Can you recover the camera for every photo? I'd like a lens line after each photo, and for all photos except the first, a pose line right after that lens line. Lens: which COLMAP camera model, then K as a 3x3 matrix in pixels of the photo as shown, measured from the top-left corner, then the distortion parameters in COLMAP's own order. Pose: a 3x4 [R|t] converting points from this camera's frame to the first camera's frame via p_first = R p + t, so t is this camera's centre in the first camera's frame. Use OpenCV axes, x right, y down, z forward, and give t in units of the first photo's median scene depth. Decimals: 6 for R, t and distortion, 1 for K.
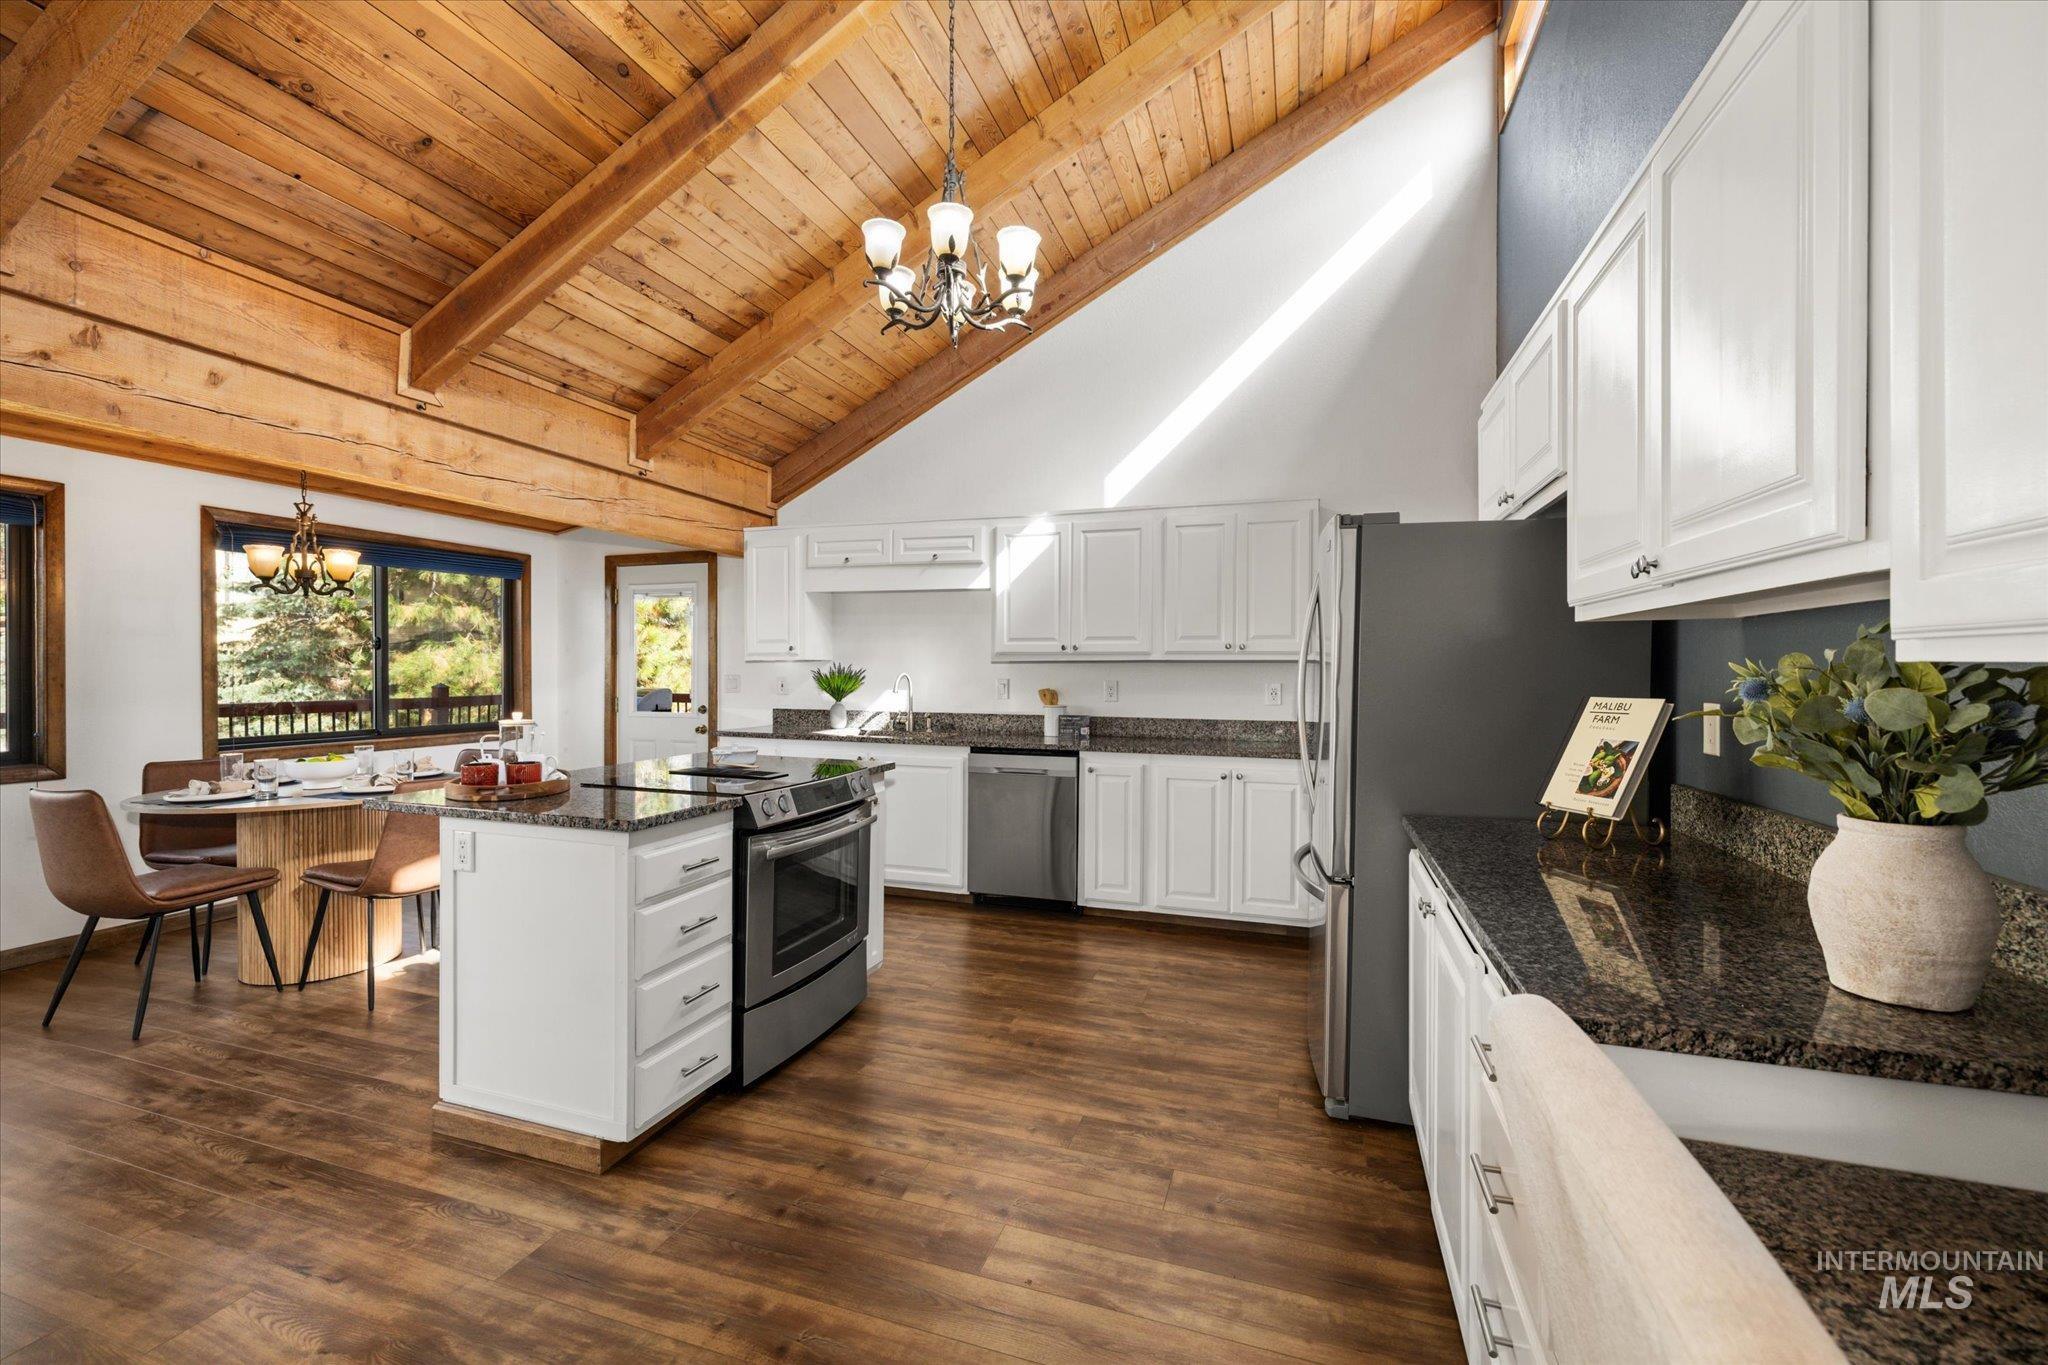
lens RADIAL K [[871.3, 0, 1017.9], [0, 871.3, 669.0], [0, 0, 1]] dist [-0.001330, 0.000448]
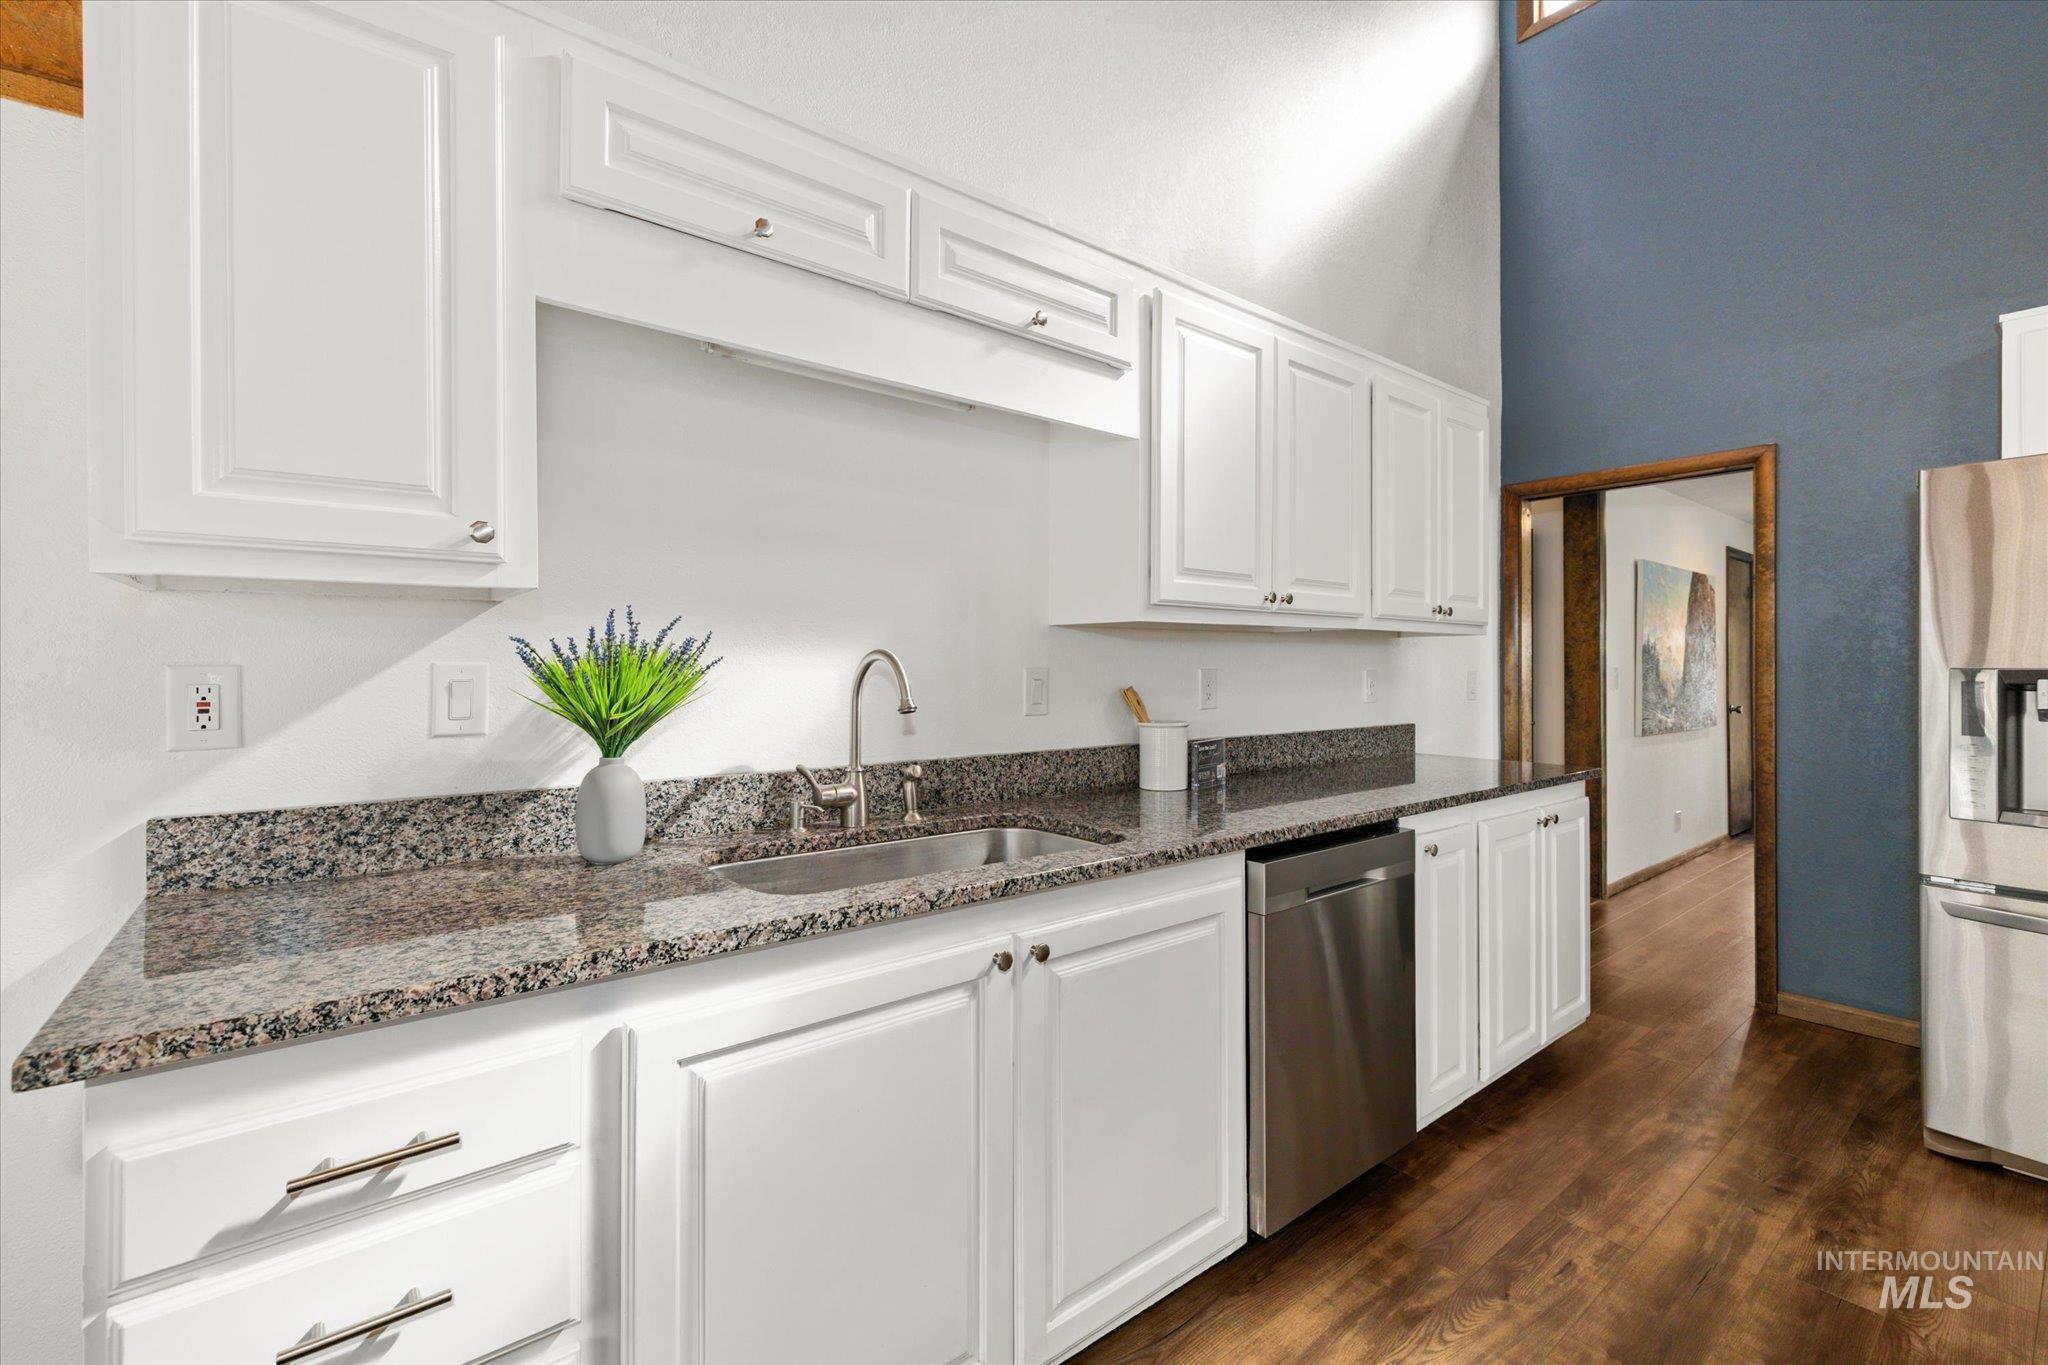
lens RADIAL K [[871.3, 0, 1023.9], [0, 871.3, 660.5], [0, 0, 1]] dist [-0.001330, 0.000448]
pose [[0.540527, -0.000006, 0.841327, -0.425101], [0.002051, 0.999997, -0.001311, 0.009832], [-0.841324, 0.002435, 0.540525, 0.883595]]
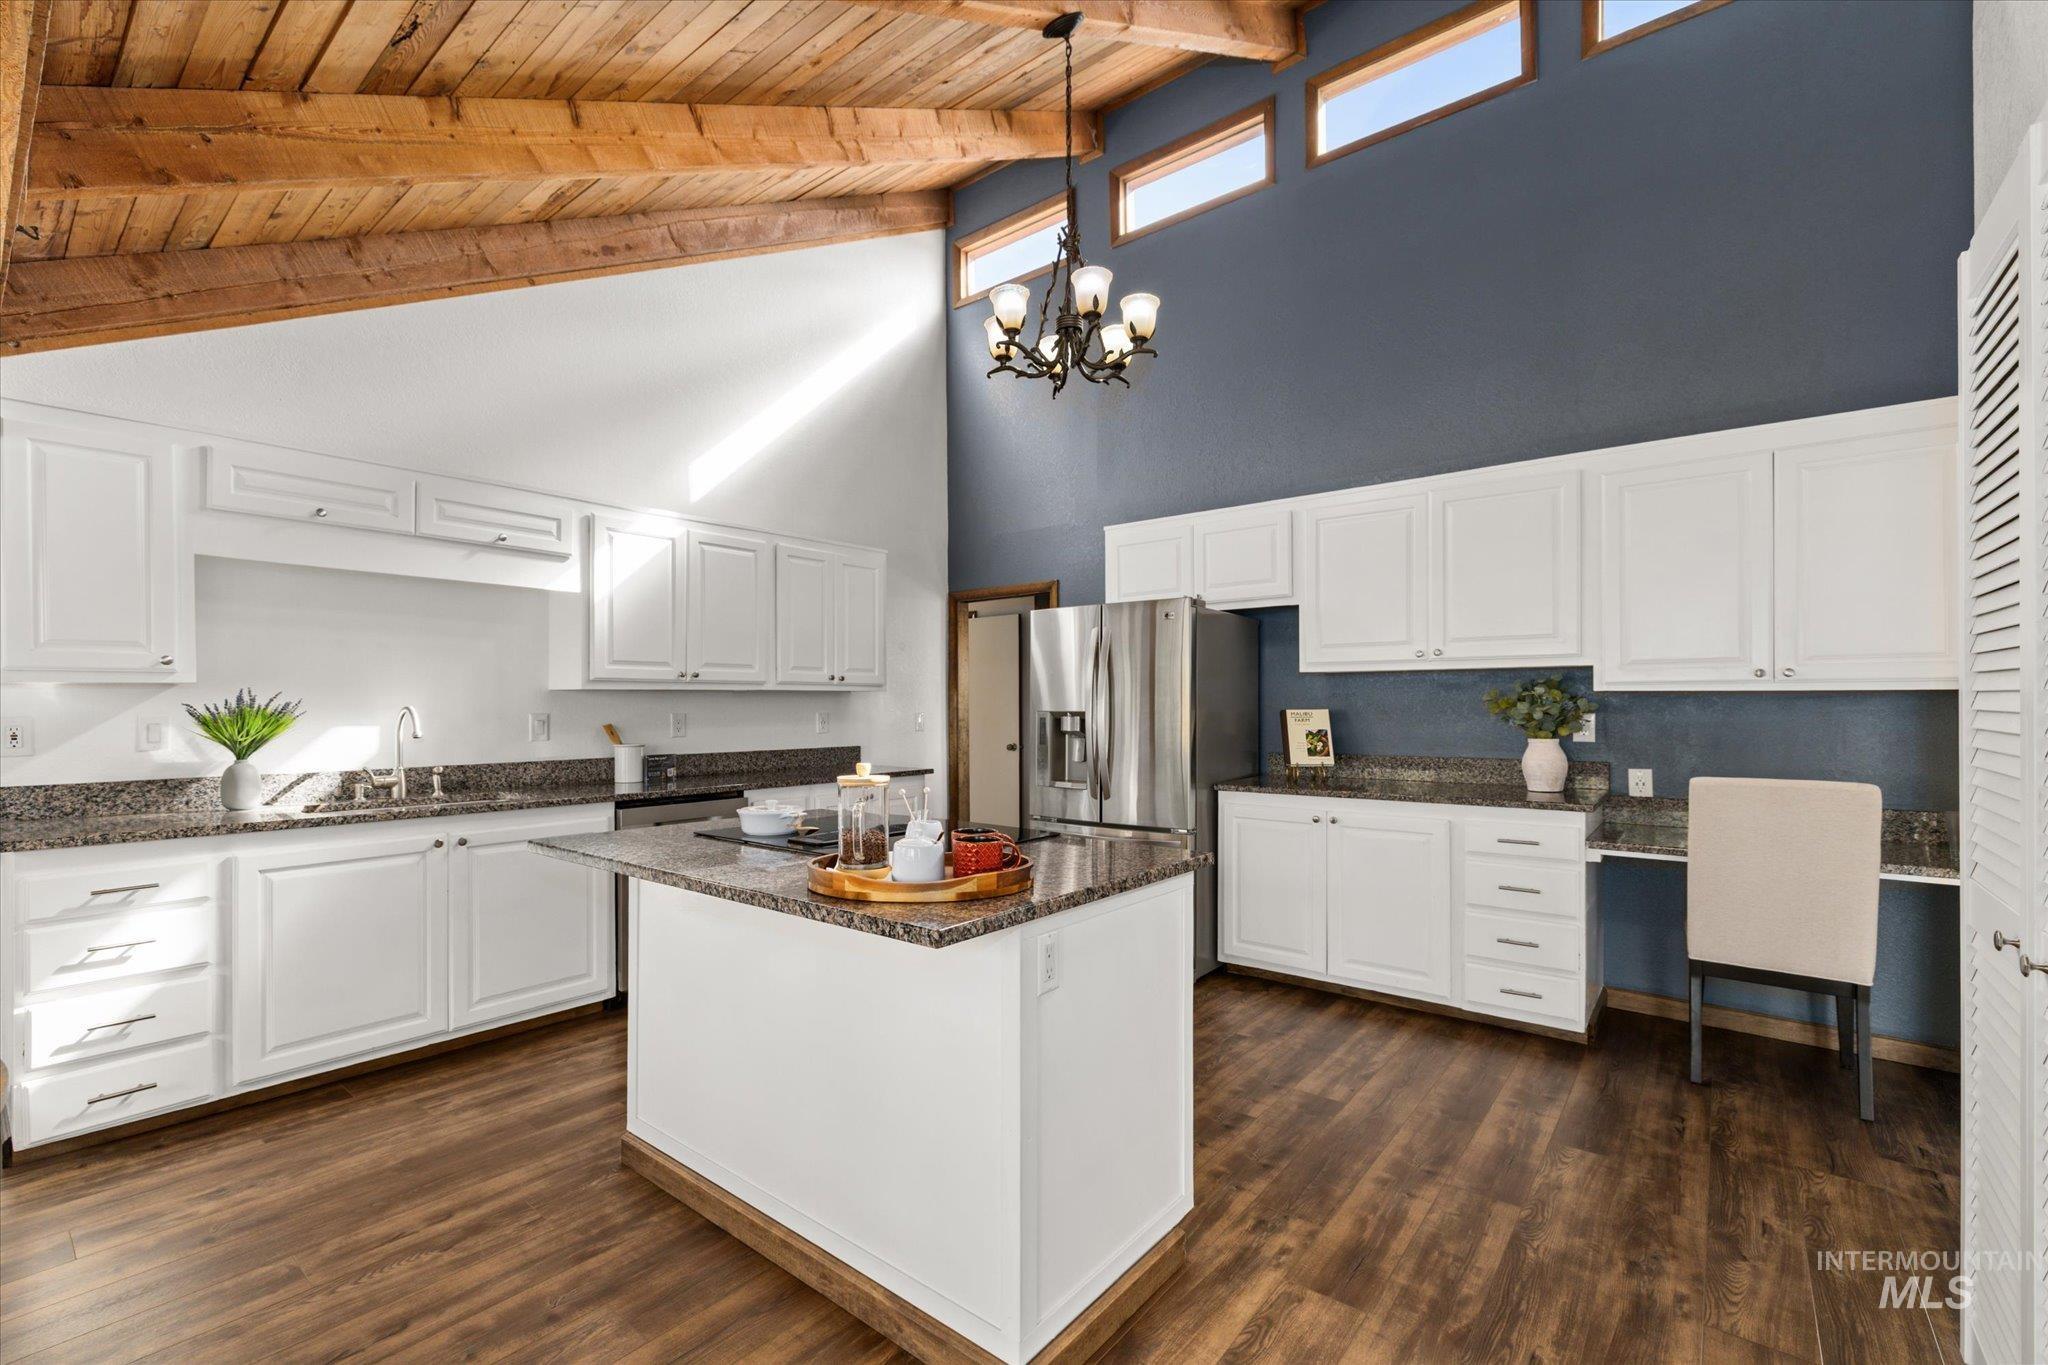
lens RADIAL K [[871.3, 0, 1025.0], [0, 871.3, 704.6], [0, 0, 1]] dist [-0.001330, 0.000448]
pose [[0.340039, -0.006507, 0.940389, -0.653827], [0.006547, 0.999968, 0.004552, 0.003223], [-0.940389, 0.004608, 0.340071, 0.405995]]
